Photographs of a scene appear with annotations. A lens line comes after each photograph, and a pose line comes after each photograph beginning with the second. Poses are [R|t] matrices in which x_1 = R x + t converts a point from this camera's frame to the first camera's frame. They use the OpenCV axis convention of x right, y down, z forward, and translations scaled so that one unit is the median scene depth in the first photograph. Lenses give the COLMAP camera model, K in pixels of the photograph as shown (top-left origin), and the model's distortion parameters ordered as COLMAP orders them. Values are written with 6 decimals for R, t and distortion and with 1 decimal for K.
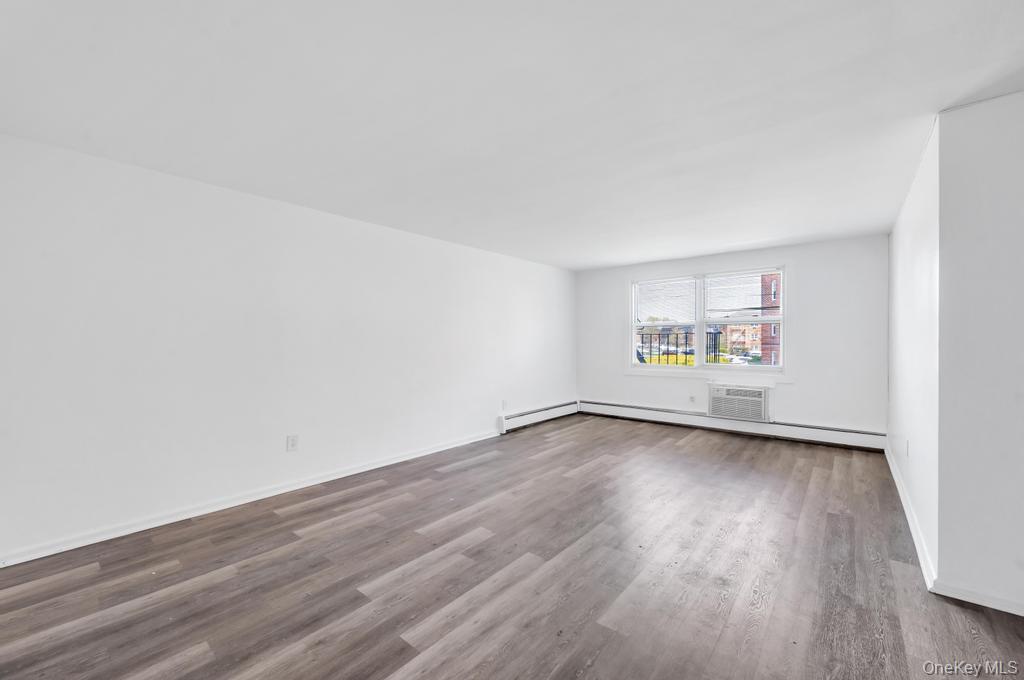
lens RADIAL K [[416.1, 0, 512.0], [0, 416.1, 340.0], [0, 0, 1]] dist [-0.000249, -0.000640]
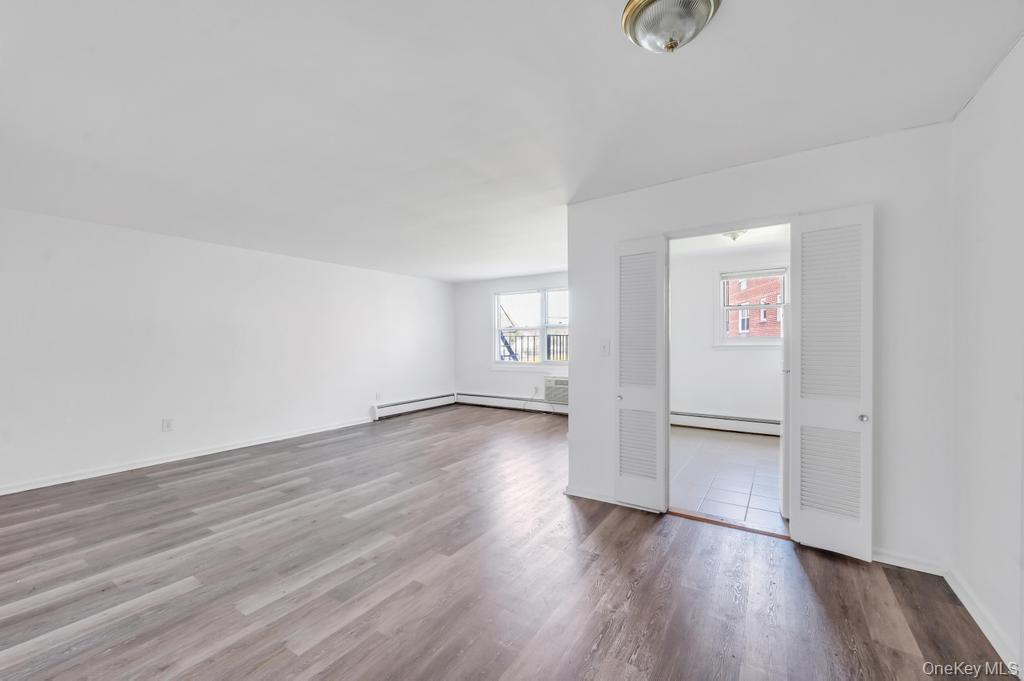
lens RADIAL K [[416.1, 0, 512.0], [0, 416.1, 340.5], [0, 0, 1]] dist [-0.000249, -0.000640]
pose [[0.993082, -0.003417, 0.117374, 0.336053], [0.003503, 0.999994, -0.000519, -0.003037], [-0.117372, 0.000927, 0.993088, -0.346689]]
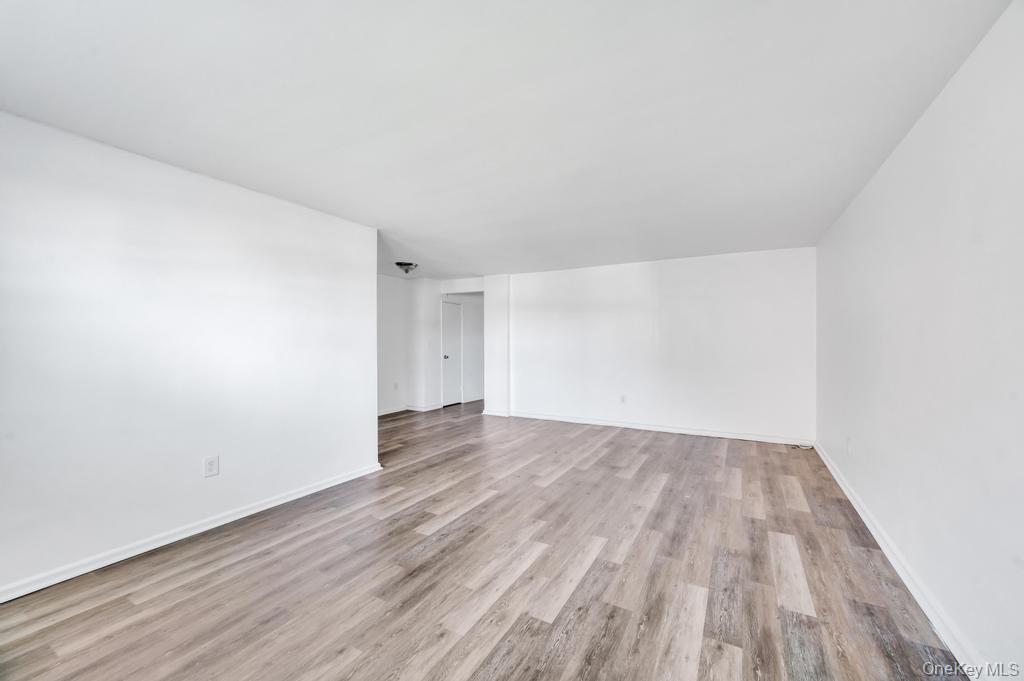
lens RADIAL K [[416.1, 0, 512.0], [0, 416.1, 340.5], [0, 0, 1]] dist [-0.000249, -0.000640]
pose [[-0.984006, 0.004012, -0.178088, 0.413612], [0.004226, 0.999991, -0.000825, -0.005598], [0.178083, -0.001565, -0.984014, 1.717610]]
